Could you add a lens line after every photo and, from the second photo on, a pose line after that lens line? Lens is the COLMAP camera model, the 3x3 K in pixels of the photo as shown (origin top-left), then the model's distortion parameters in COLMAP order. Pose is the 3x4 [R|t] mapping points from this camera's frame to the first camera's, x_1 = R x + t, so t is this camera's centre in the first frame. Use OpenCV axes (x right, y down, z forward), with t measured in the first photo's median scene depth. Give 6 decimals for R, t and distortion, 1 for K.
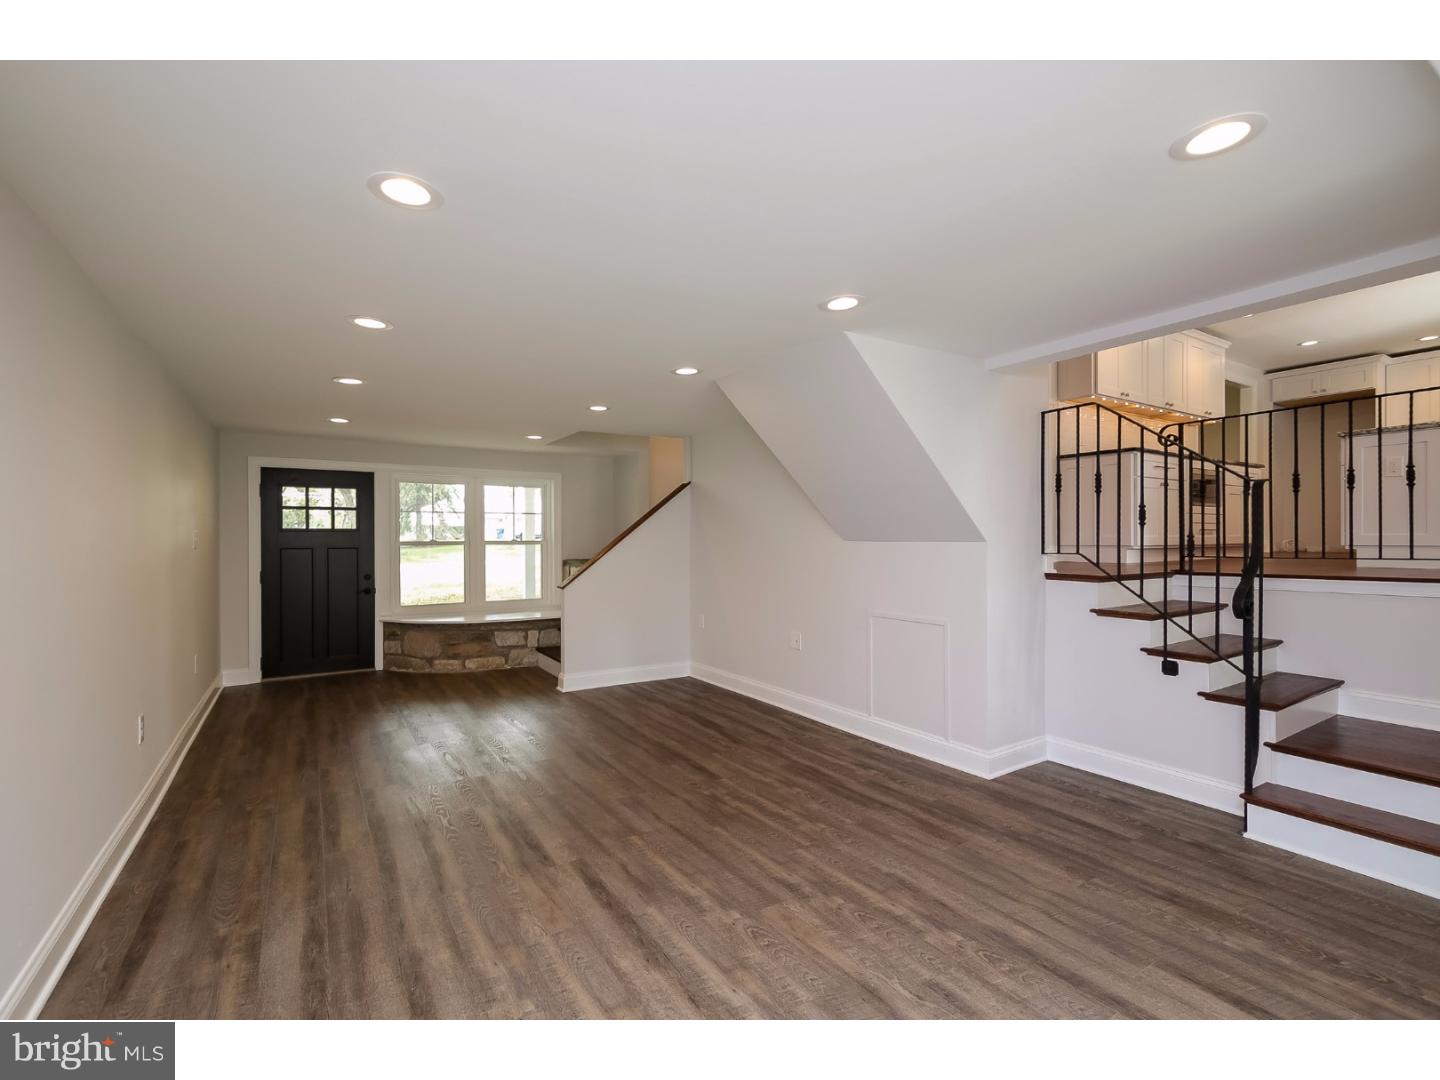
lens RADIAL K [[659.0, 0, 719.3], [0, 659.0, 540.1], [0, 0, 1]] dist [-0.002219, -0.001732]
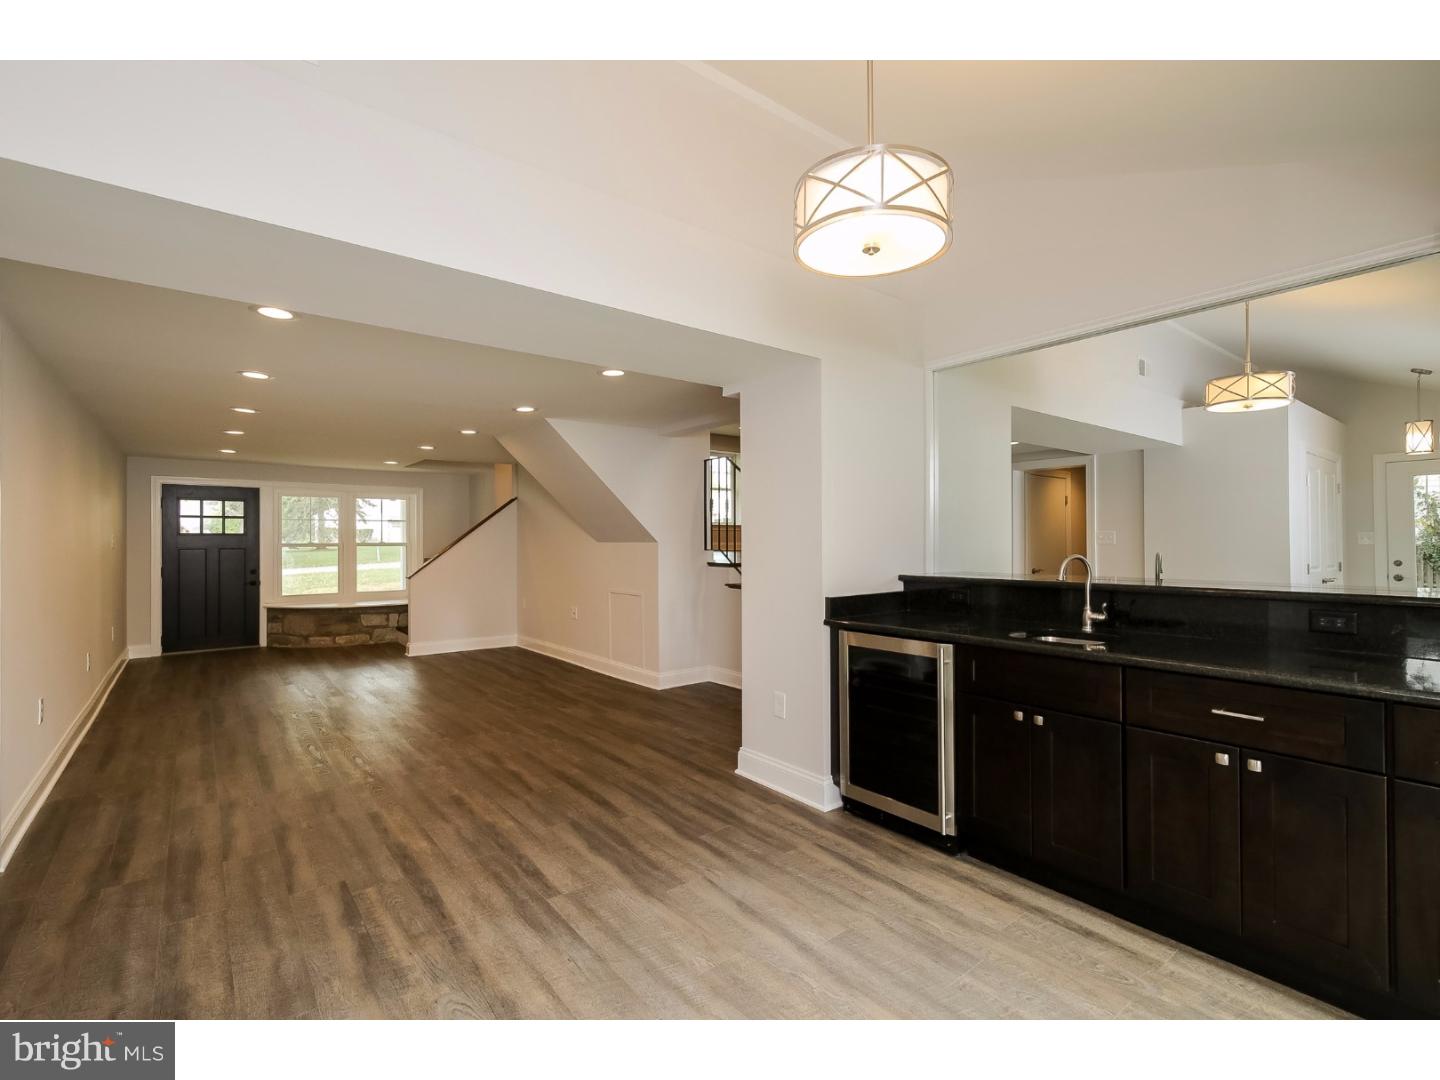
lens RADIAL K [[659.0, 0, 723.0], [0, 659.0, 538.3], [0, 0, 1]] dist [-0.002219, -0.001732]
pose [[0.993571, -0.000605, 0.113207, 0.215219], [0.001371, 0.999977, -0.006689, 0.001839], [-0.113200, 0.006801, 0.993549, -0.350472]]
